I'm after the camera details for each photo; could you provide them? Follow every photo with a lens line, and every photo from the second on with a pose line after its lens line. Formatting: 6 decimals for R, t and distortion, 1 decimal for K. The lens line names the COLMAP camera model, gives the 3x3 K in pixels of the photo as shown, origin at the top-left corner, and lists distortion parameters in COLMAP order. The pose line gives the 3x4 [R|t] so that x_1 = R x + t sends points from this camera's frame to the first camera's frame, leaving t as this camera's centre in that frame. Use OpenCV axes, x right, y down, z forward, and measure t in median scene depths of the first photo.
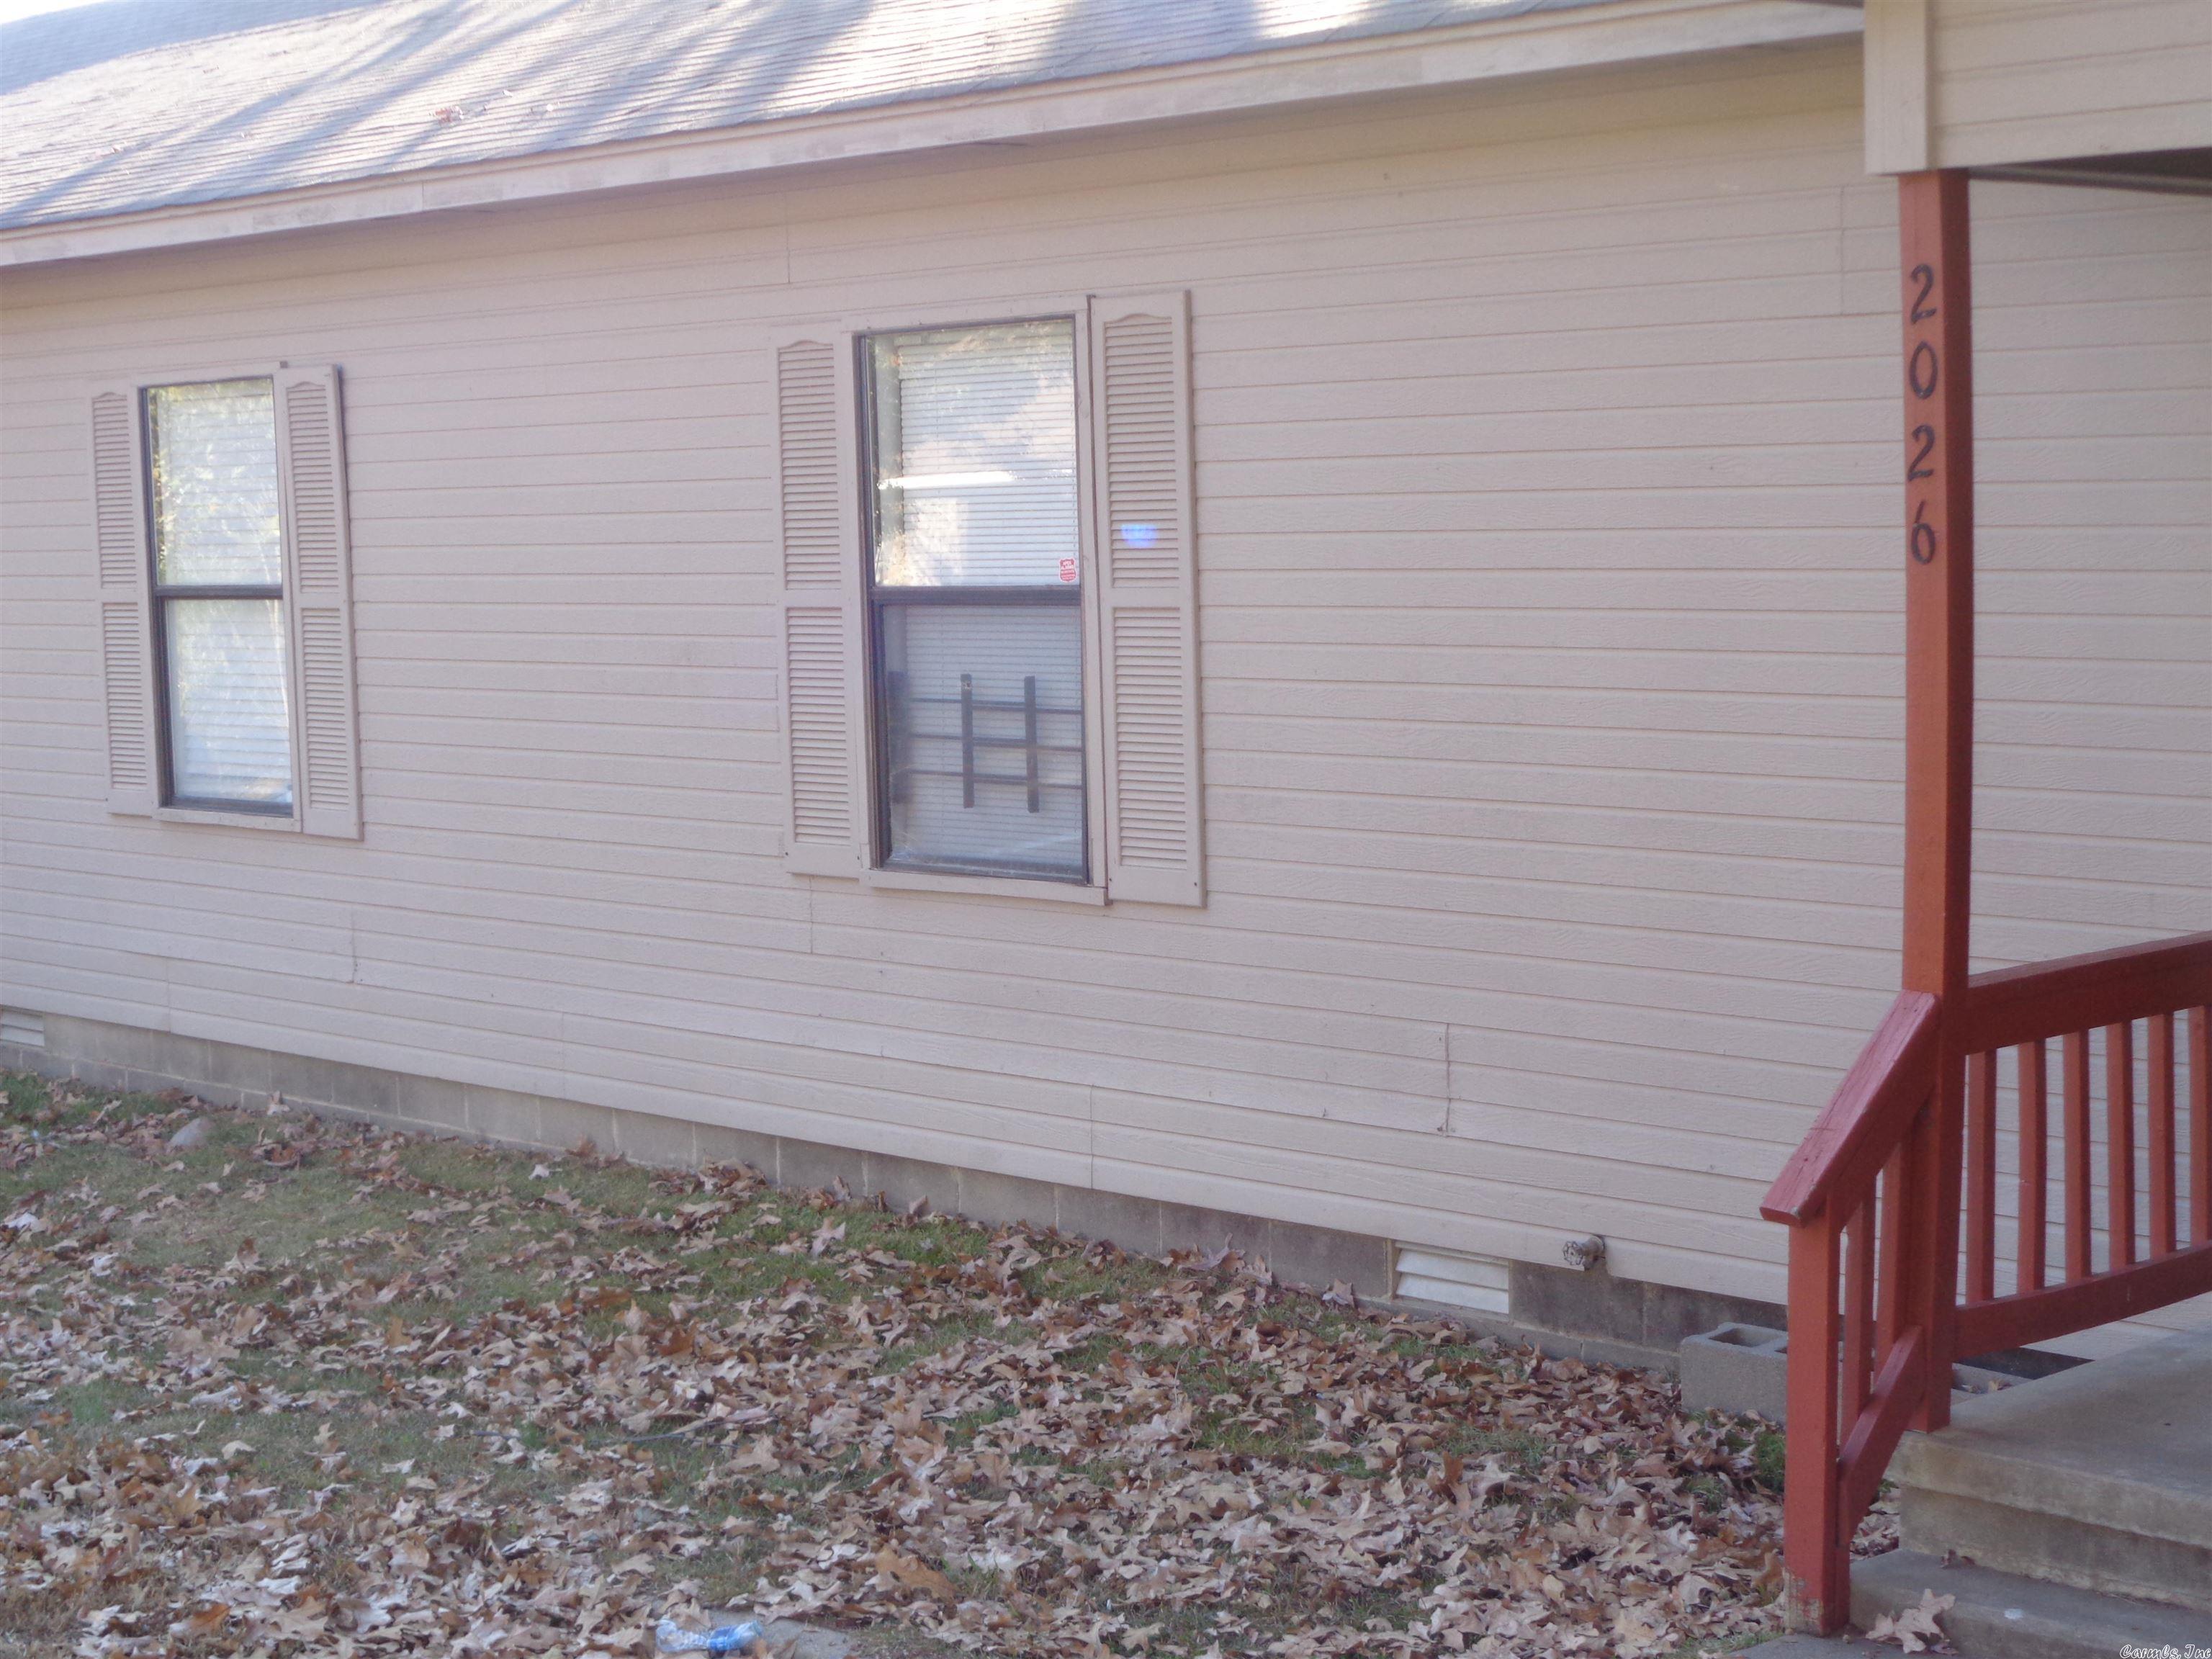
lens RADIAL K [[3761.1, 0, 1085.2], [0, 3761.1, 801.5], [0, 0, 1]] dist [-0.012074, 0.000000]
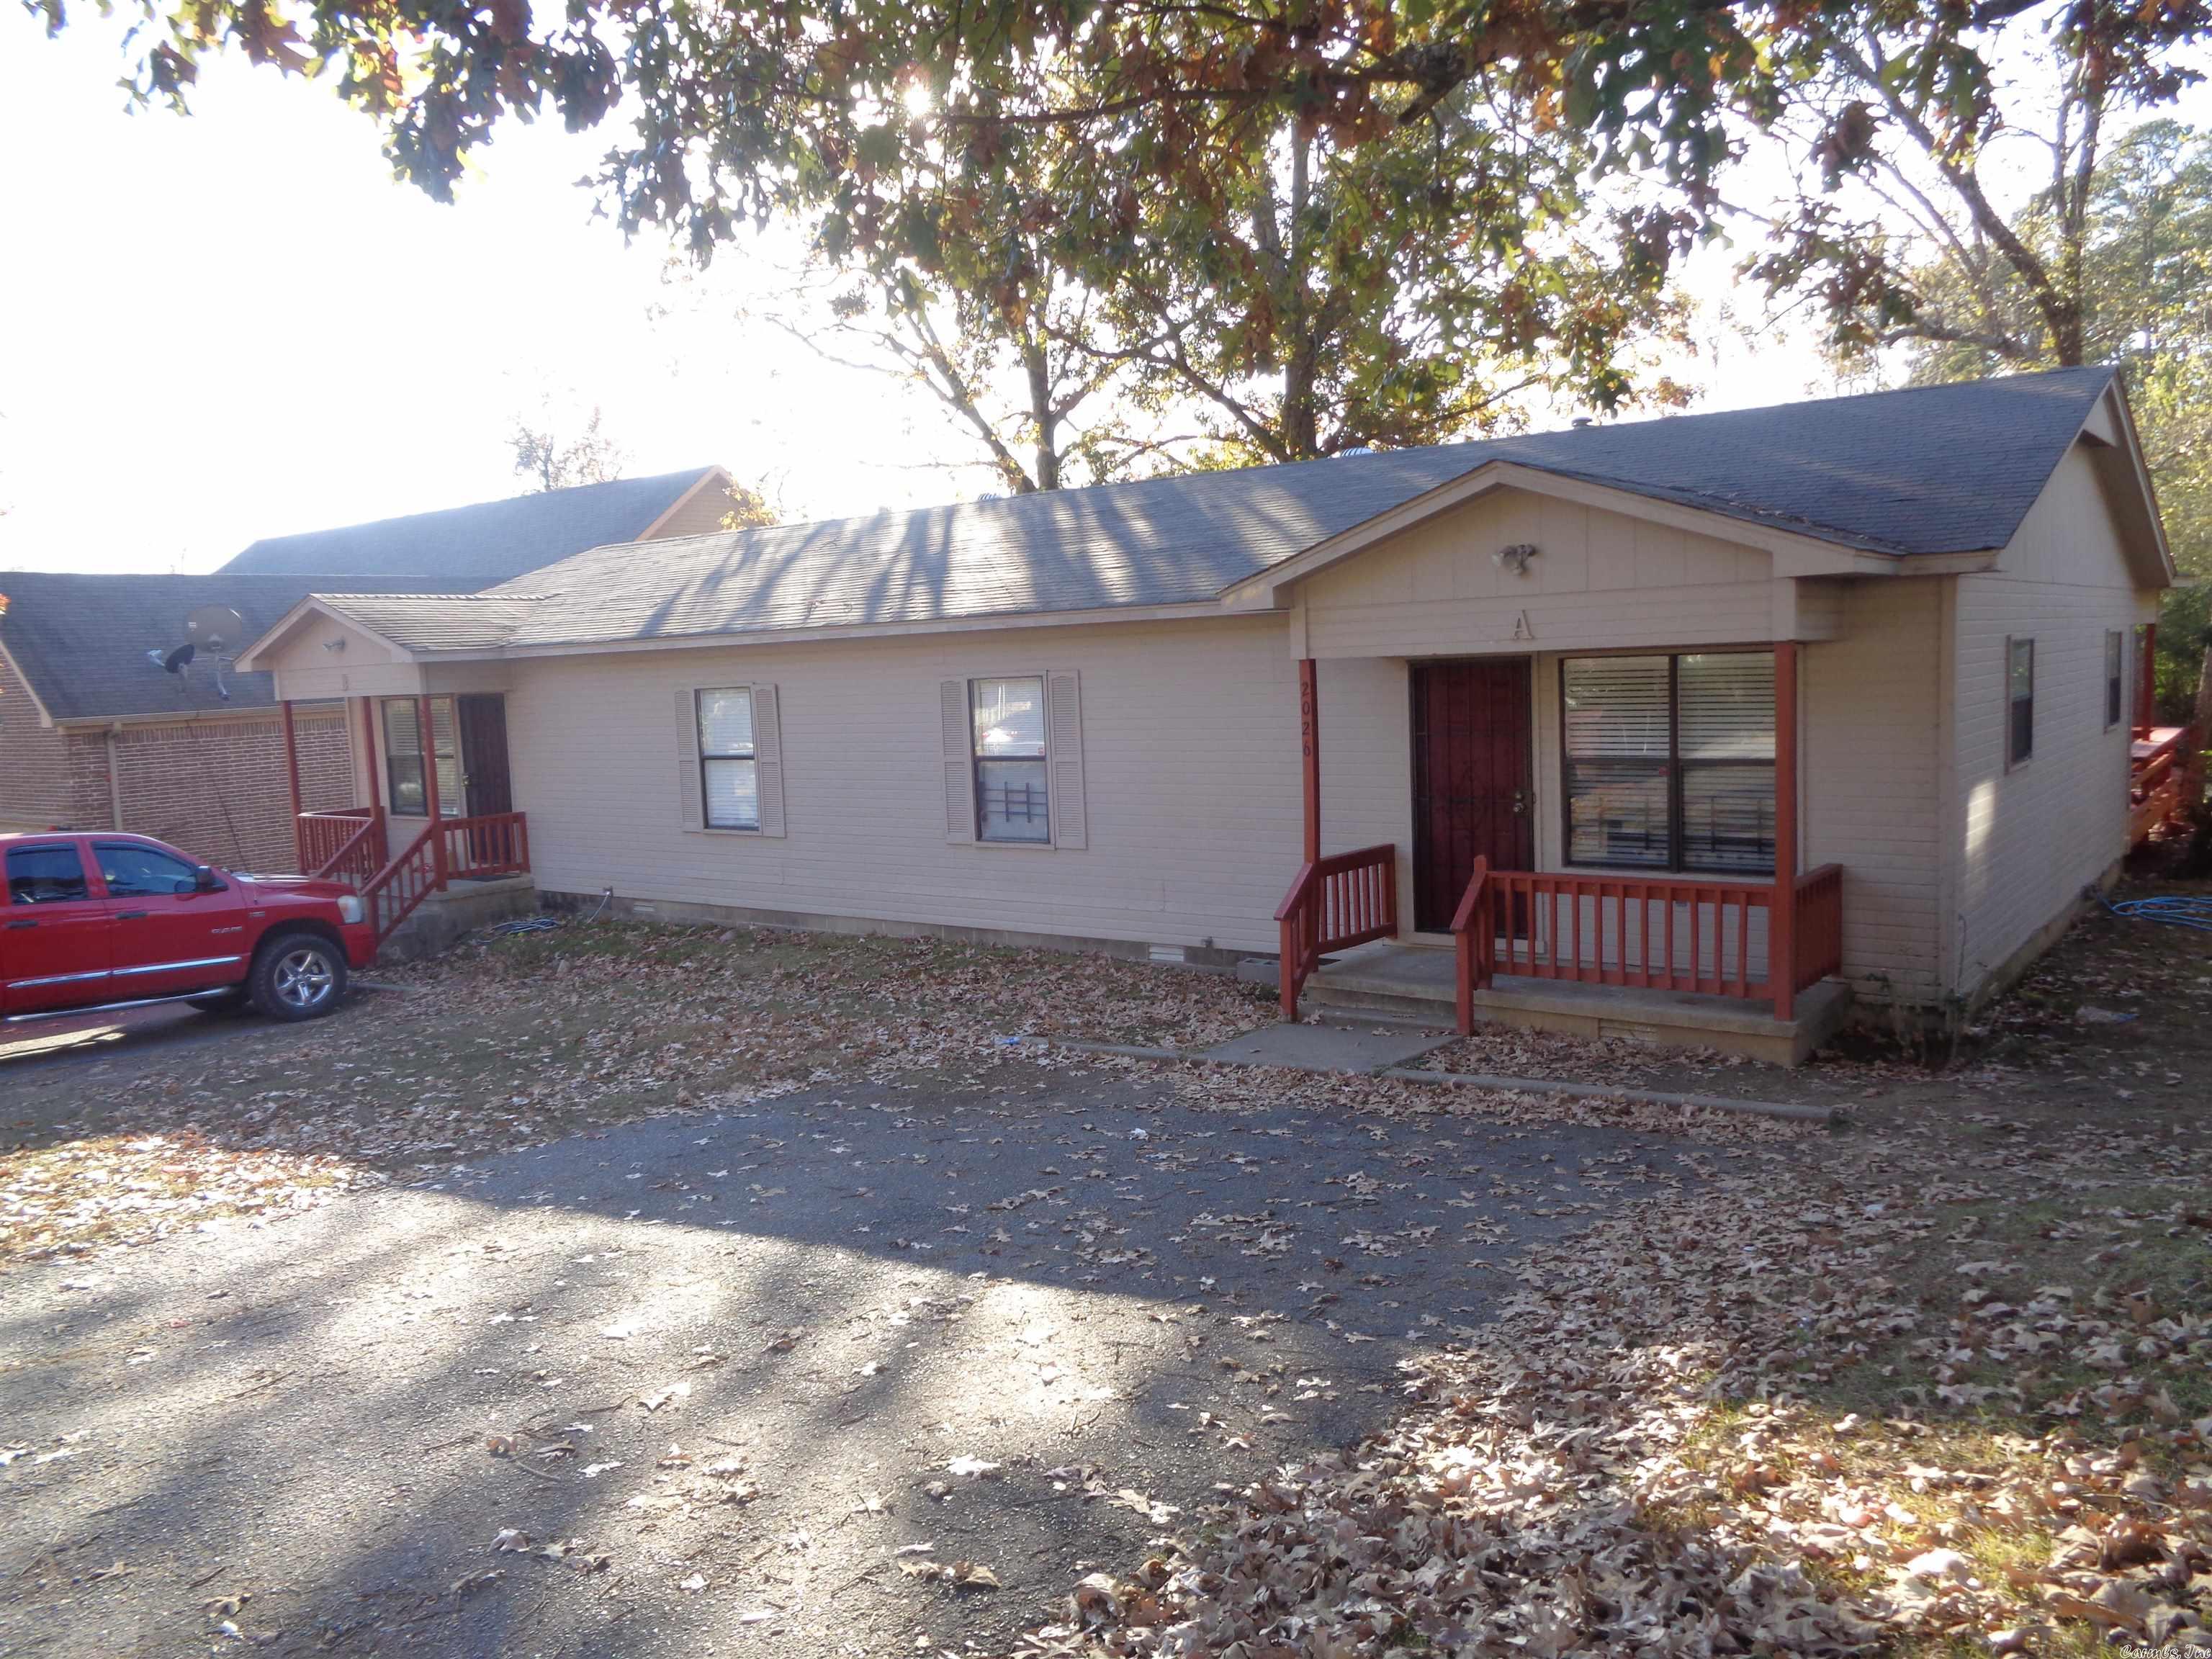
lens RADIAL K [[1663.8, 0, 1104.3], [0, 1663.8, 819.3], [0, 0, 1]] dist [0.003407, 0.001858]
pose [[0.988408, -0.030810, 0.148662, -0.173158], [0.029722, 0.999513, 0.009533, -0.012858], [-0.148884, -0.005004, 0.988842, -0.487919]]
